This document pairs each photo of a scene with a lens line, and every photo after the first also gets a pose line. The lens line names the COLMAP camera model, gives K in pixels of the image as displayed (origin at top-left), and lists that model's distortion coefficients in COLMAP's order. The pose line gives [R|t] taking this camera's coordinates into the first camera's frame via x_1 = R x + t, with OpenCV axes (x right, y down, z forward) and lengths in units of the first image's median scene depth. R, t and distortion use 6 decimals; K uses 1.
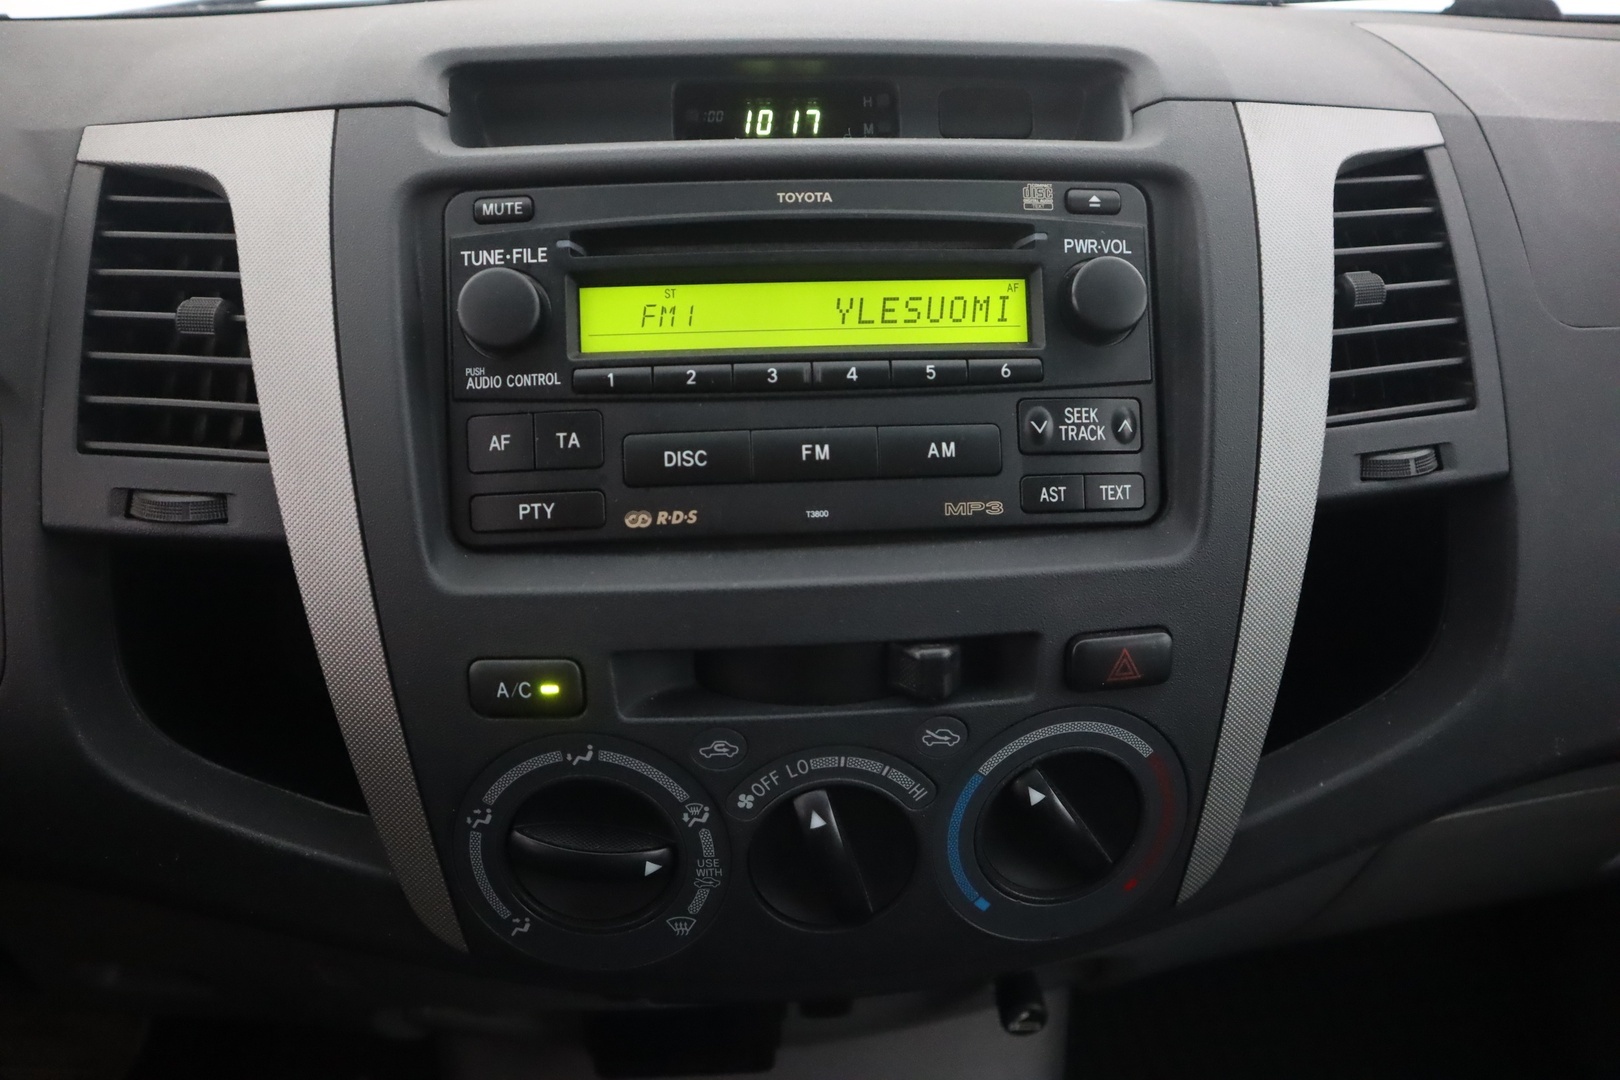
lens RADIAL K [[1117.8, 0, 811.4], [0, 1117.8, 556.9], [0, 0, 1]] dist [-0.121639, 0.072790]
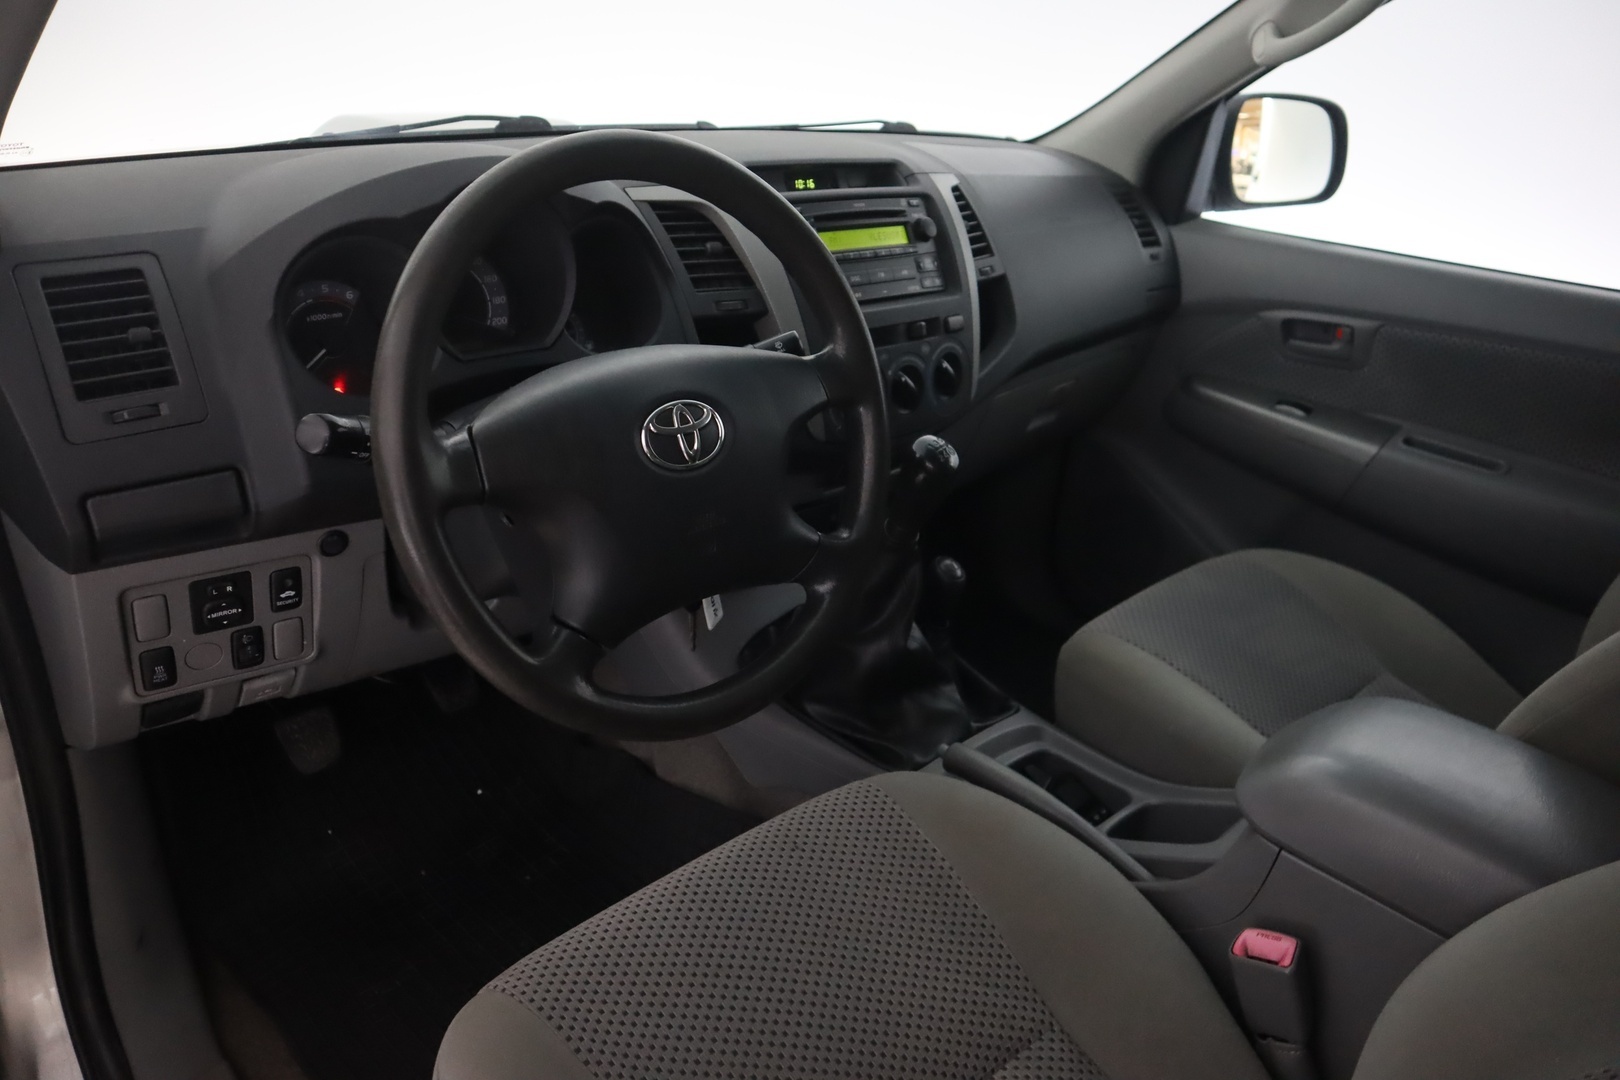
lens RADIAL K [[1117.8, 0, 811.4], [0, 1117.8, 556.9], [0, 0, 1]] dist [-0.121639, 0.072790]
pose [[0.774332, -0.222333, 0.592434, -2.358869], [0.248291, 0.967911, 0.038720, 0.561027], [-0.582032, 0.117114, 0.804688, -1.545471]]
